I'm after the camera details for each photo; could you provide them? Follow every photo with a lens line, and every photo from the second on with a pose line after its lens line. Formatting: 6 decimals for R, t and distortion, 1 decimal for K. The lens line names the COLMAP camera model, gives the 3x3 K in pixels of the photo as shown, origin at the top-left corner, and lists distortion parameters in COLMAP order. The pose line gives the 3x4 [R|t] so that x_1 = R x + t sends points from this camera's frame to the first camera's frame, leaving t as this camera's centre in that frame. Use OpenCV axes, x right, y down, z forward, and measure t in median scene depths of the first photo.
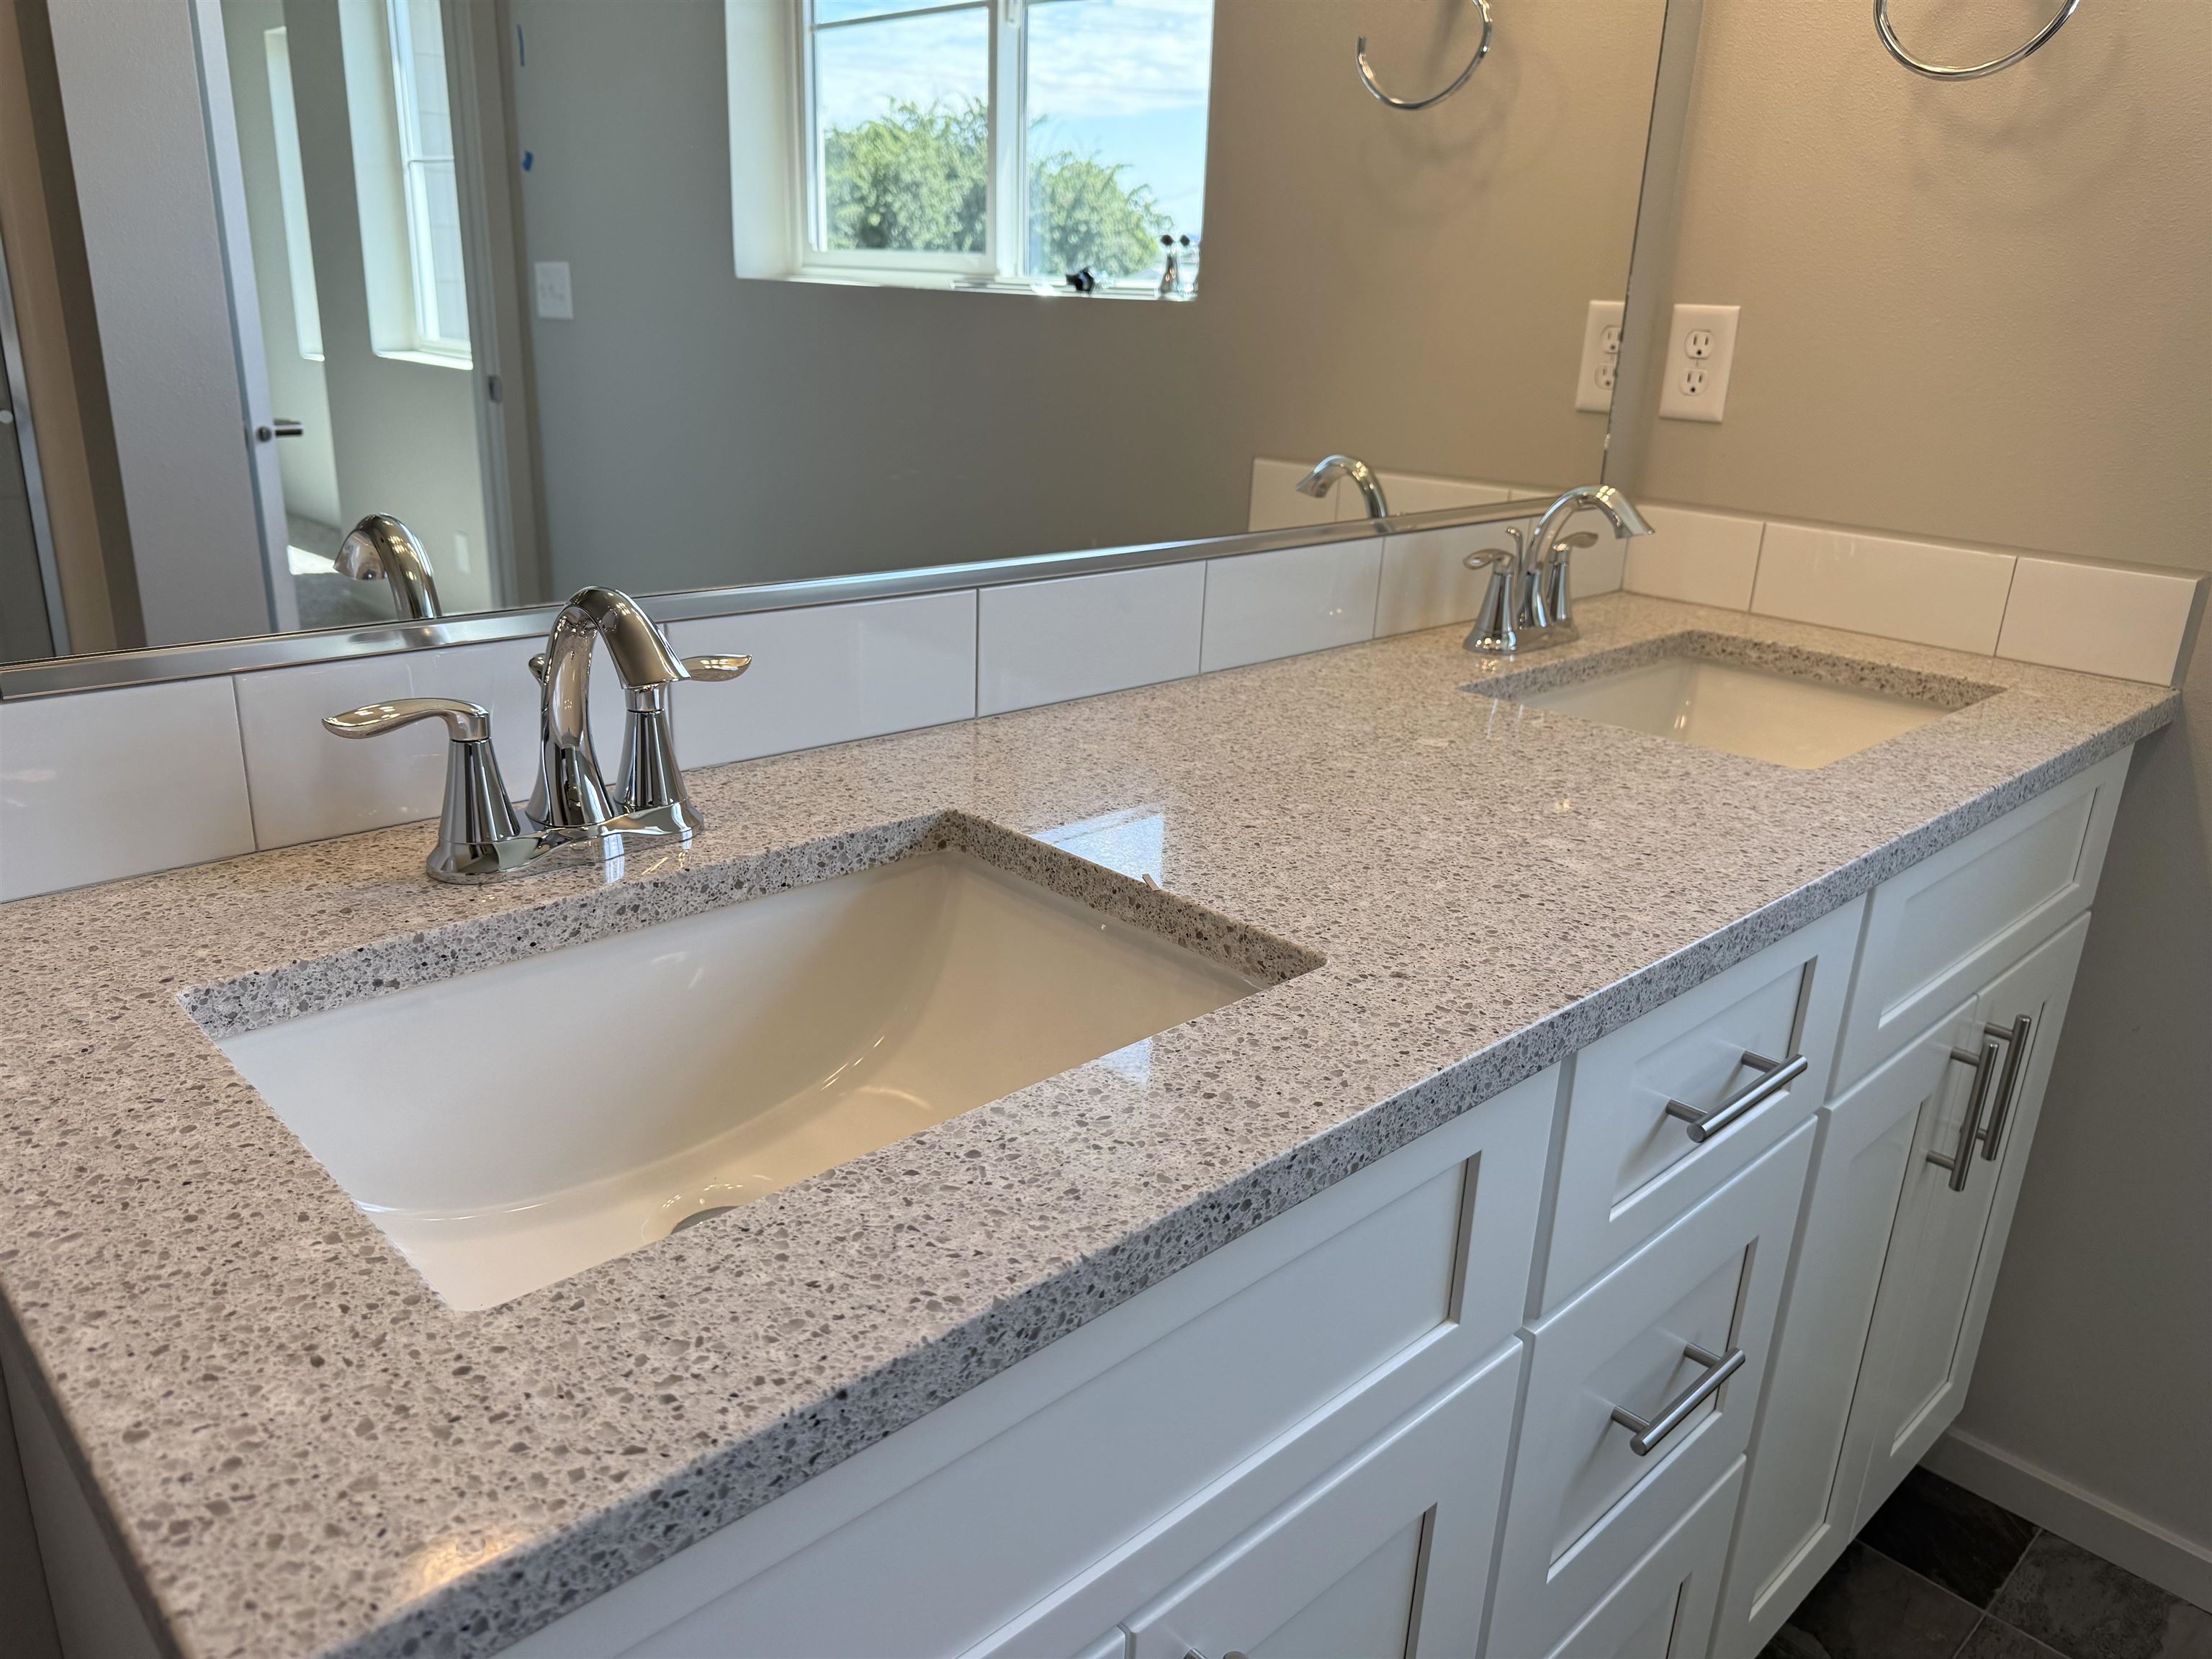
lens RADIAL K [[1601.1, 0, 1113.4], [0, 1601.1, 863.0], [0, 0, 1]] dist [0.001249, -0.002363]
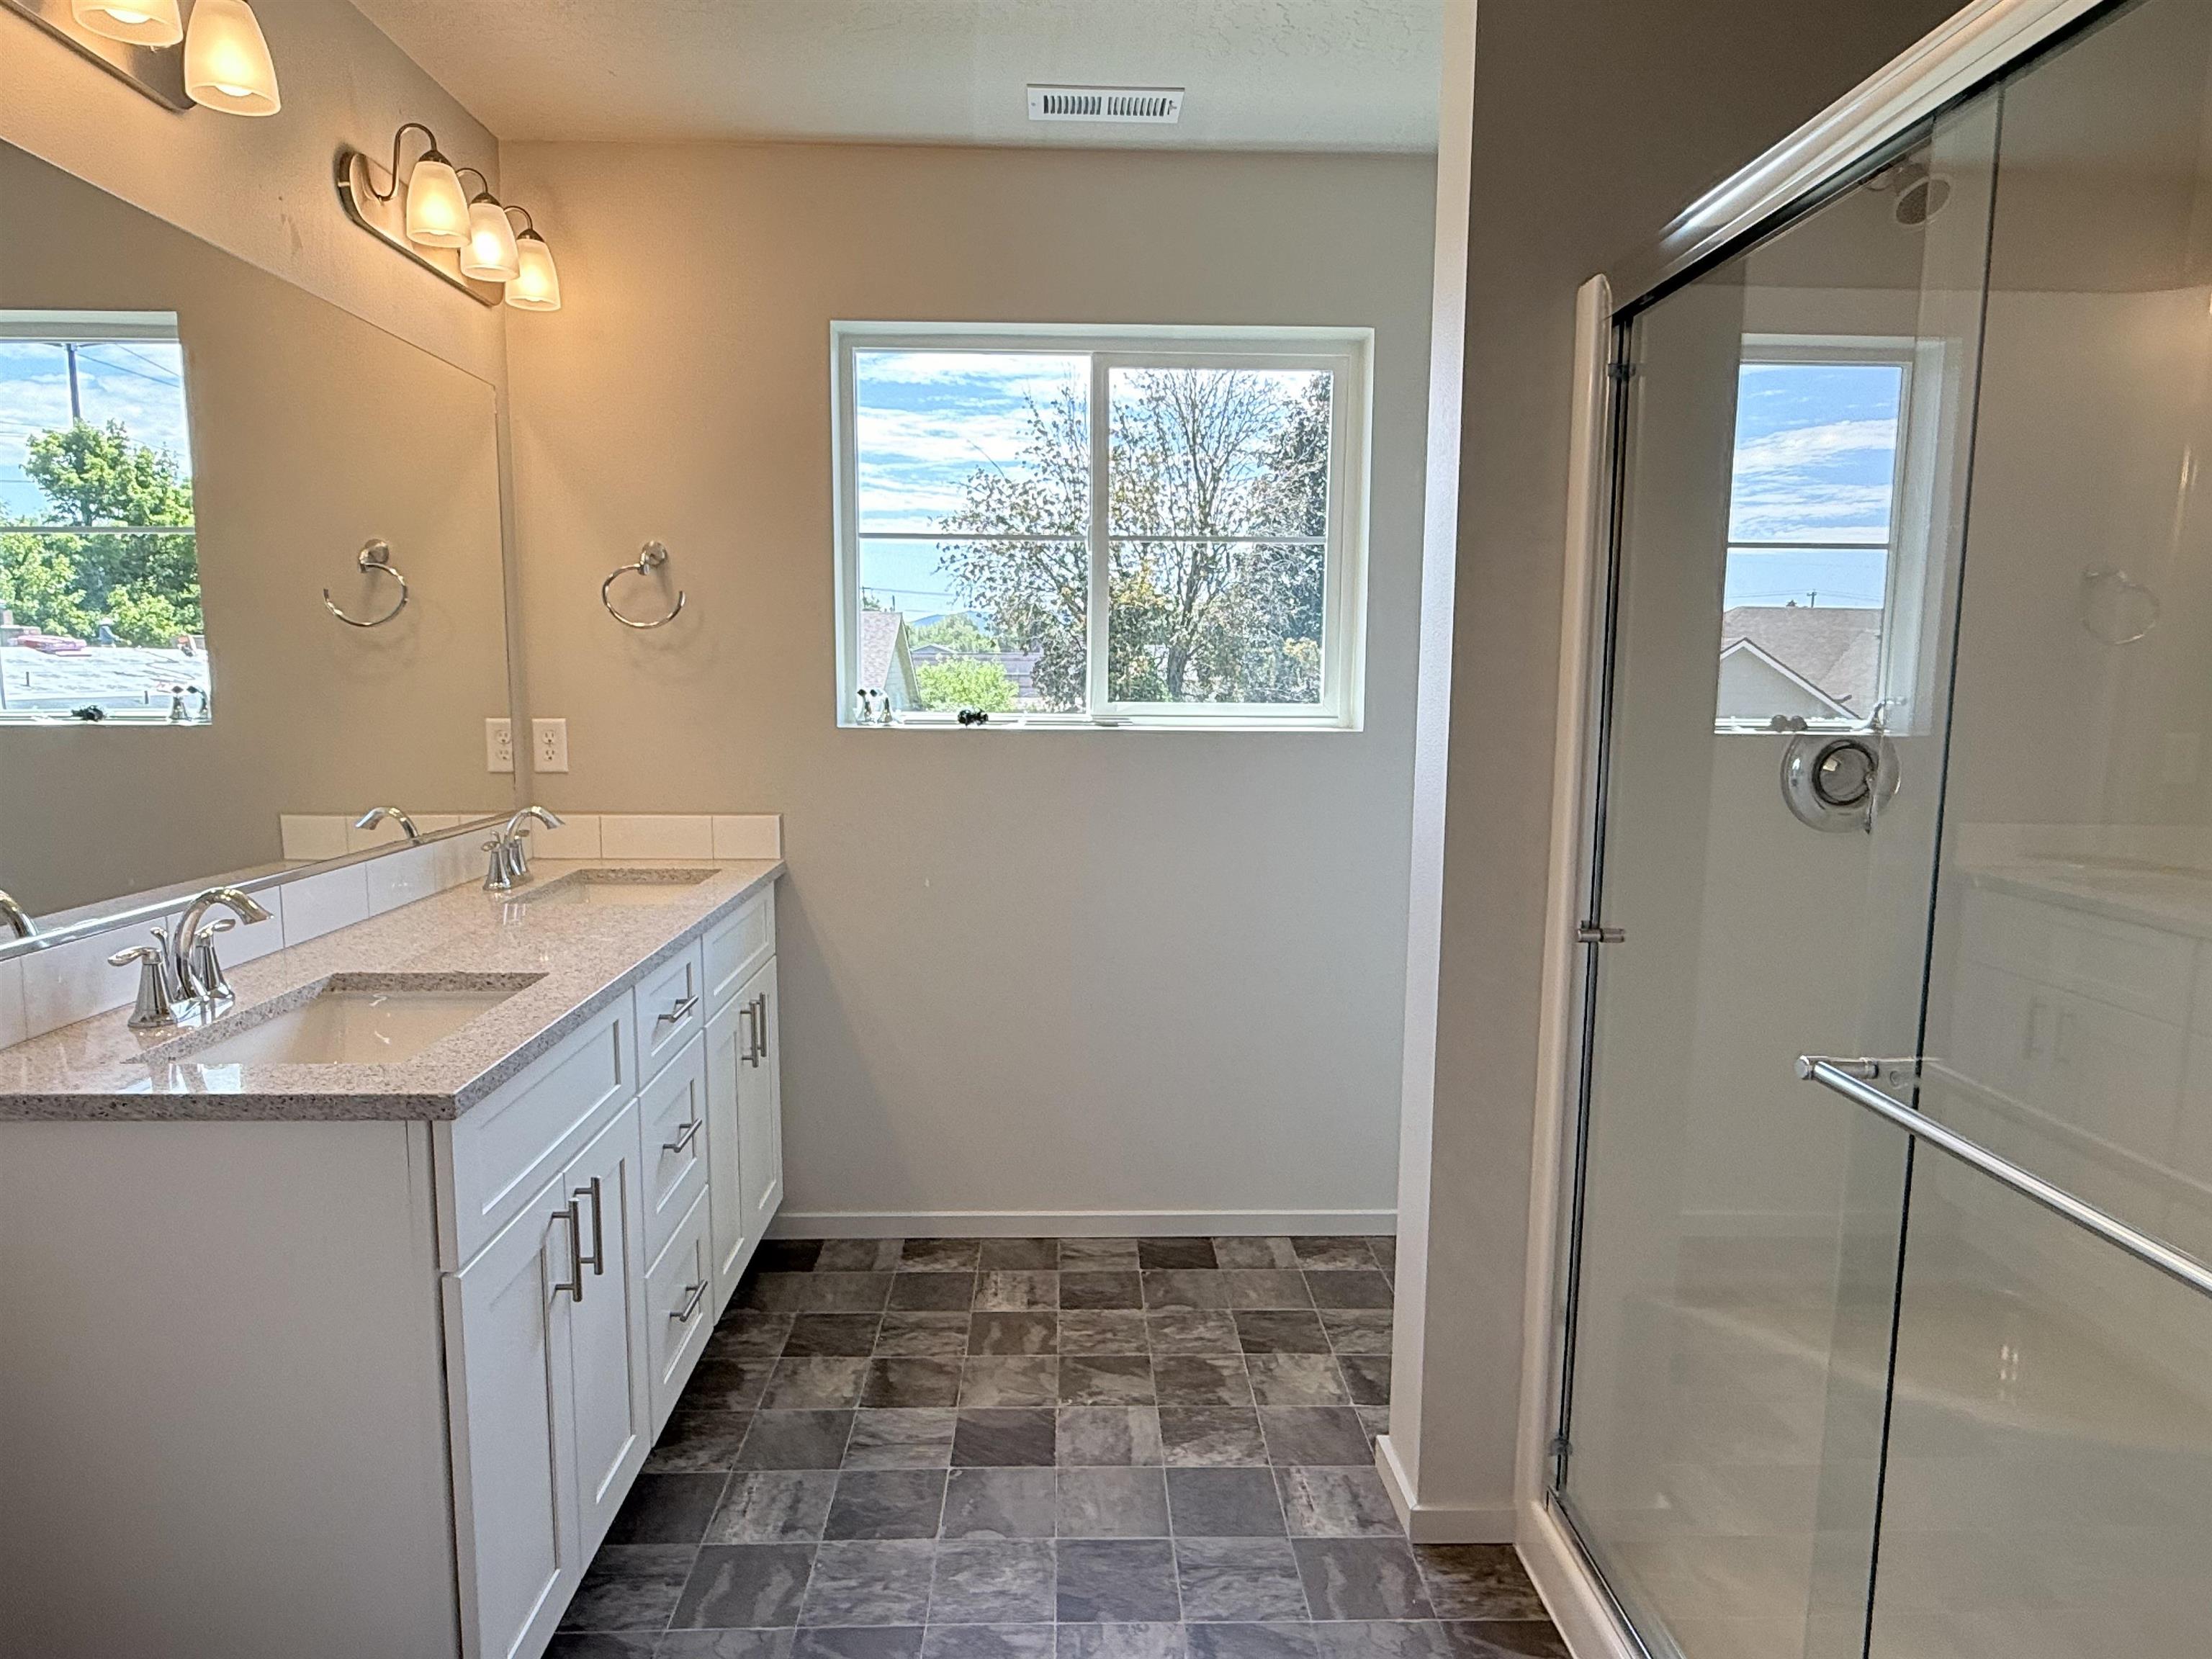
lens RADIAL K [[1311.3, 0, 1106.0], [0, 1311.3, 829.5], [0, 0, 1]] dist [0.000255, 0.000648]
pose [[0.676638, -0.123934, 0.725810, -0.428467], [0.265598, 0.960452, -0.083605, 0.136140], [-0.686745, 0.249344, 0.682795, -0.680904]]
